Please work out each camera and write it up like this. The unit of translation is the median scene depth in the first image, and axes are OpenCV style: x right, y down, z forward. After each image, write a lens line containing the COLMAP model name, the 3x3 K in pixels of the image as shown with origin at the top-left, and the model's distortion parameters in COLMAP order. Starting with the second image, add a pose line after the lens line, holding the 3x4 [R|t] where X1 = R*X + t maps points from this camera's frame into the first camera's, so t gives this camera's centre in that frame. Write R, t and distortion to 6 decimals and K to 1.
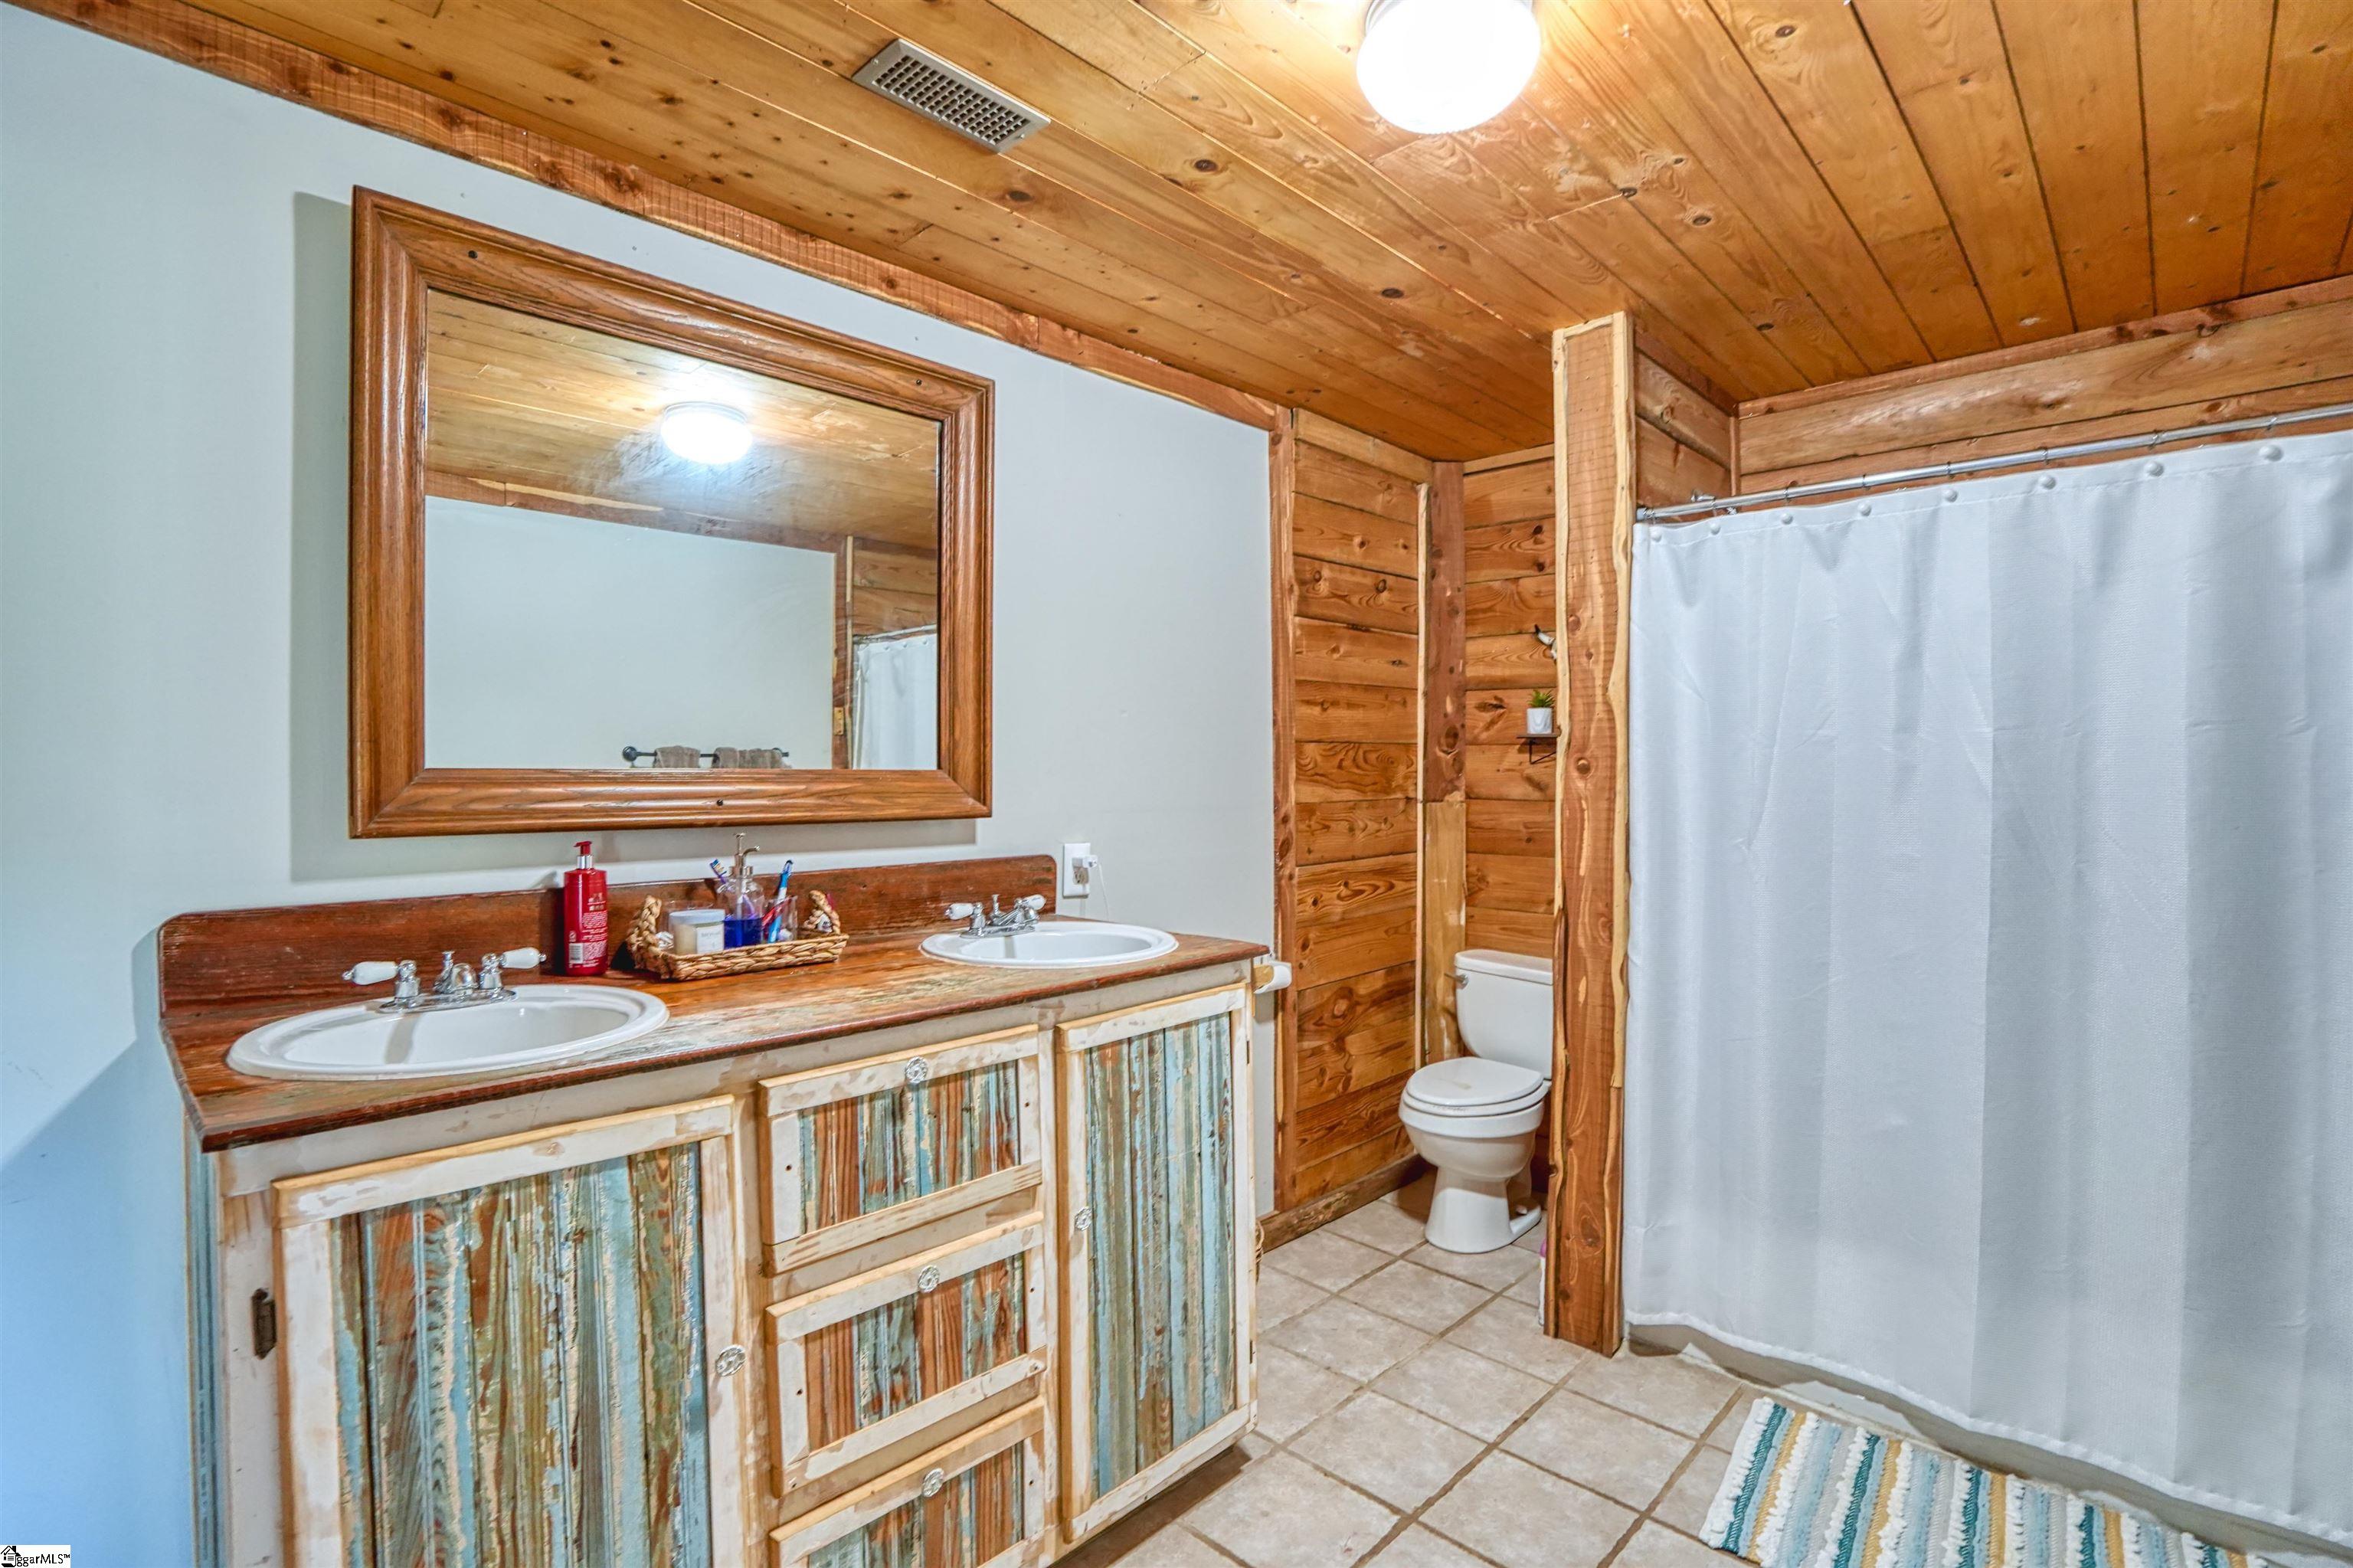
lens RADIAL K [[1079.9, 0, 1161.1], [0, 1079.9, 784.3], [0, 0, 1]] dist [-0.055975, 0.018175]
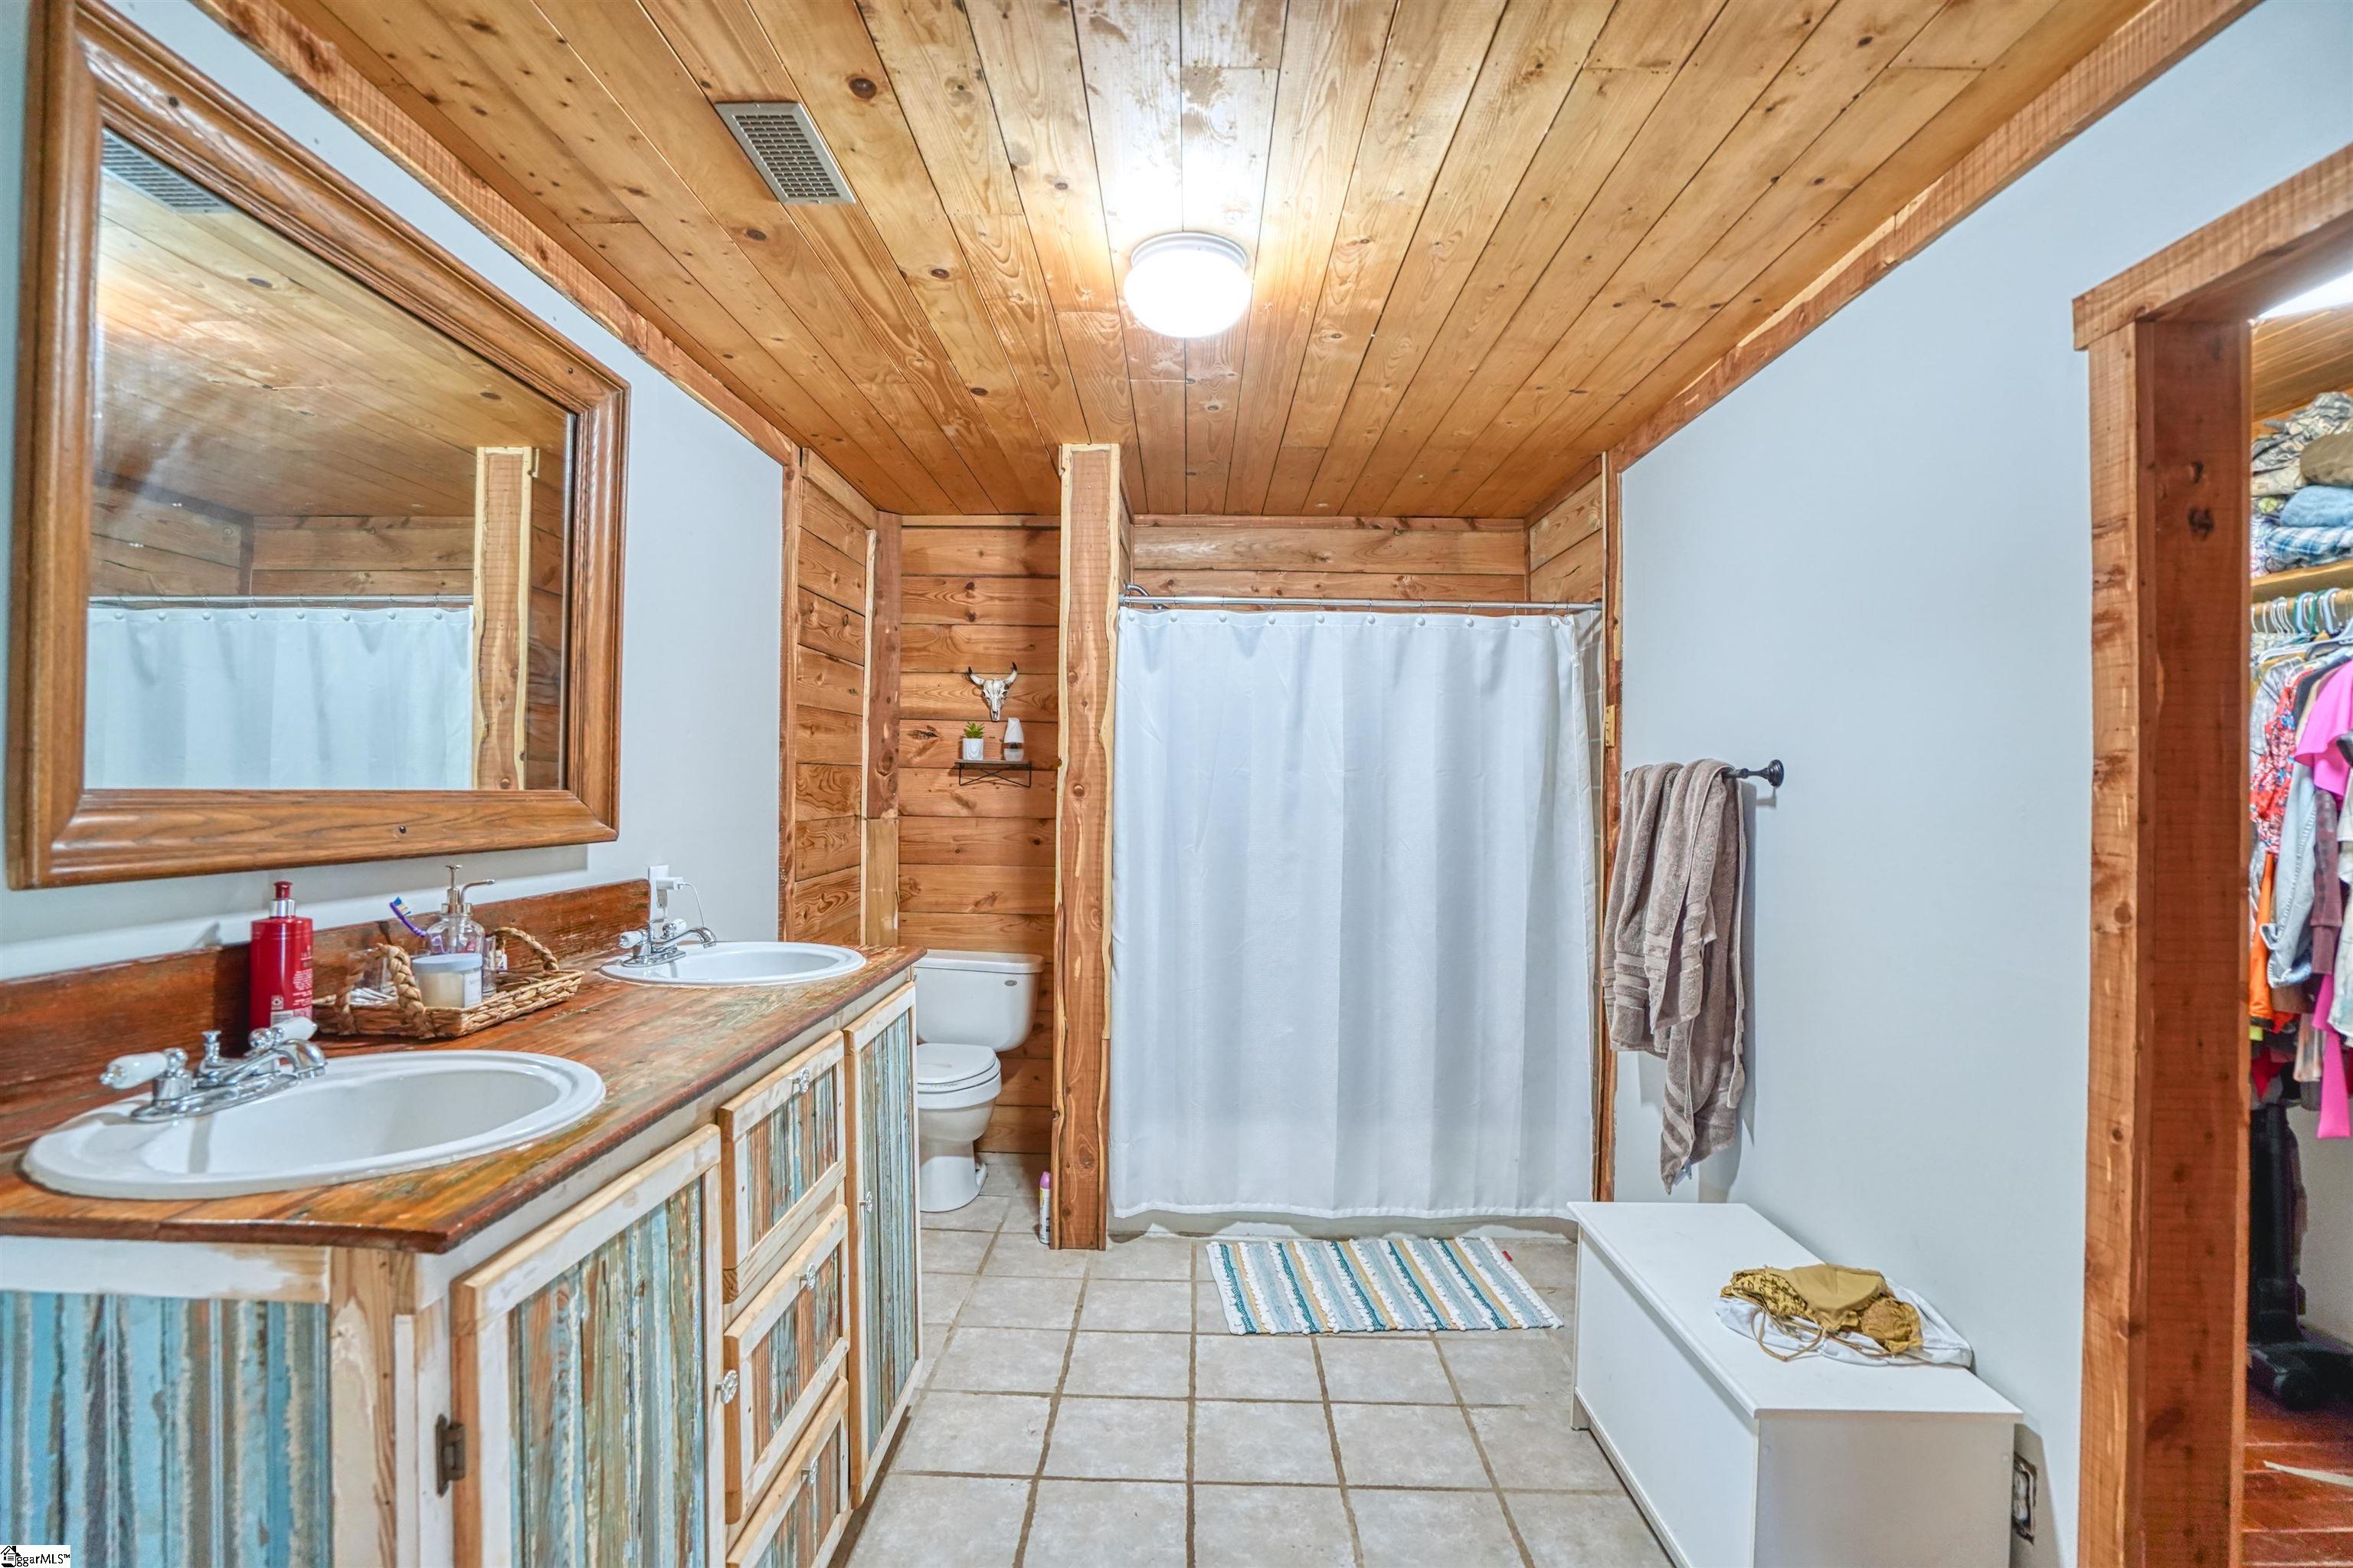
lens RADIAL K [[1079.9, 0, 1161.1], [0, 1079.9, 784.3], [0, 0, 1]] dist [-0.055975, 0.018175]
pose [[0.735716, 0.011033, 0.677201, -0.417152], [-0.002149, 0.999900, -0.013956, -0.006667], [-0.677287, 0.008812, 0.735666, -0.010543]]
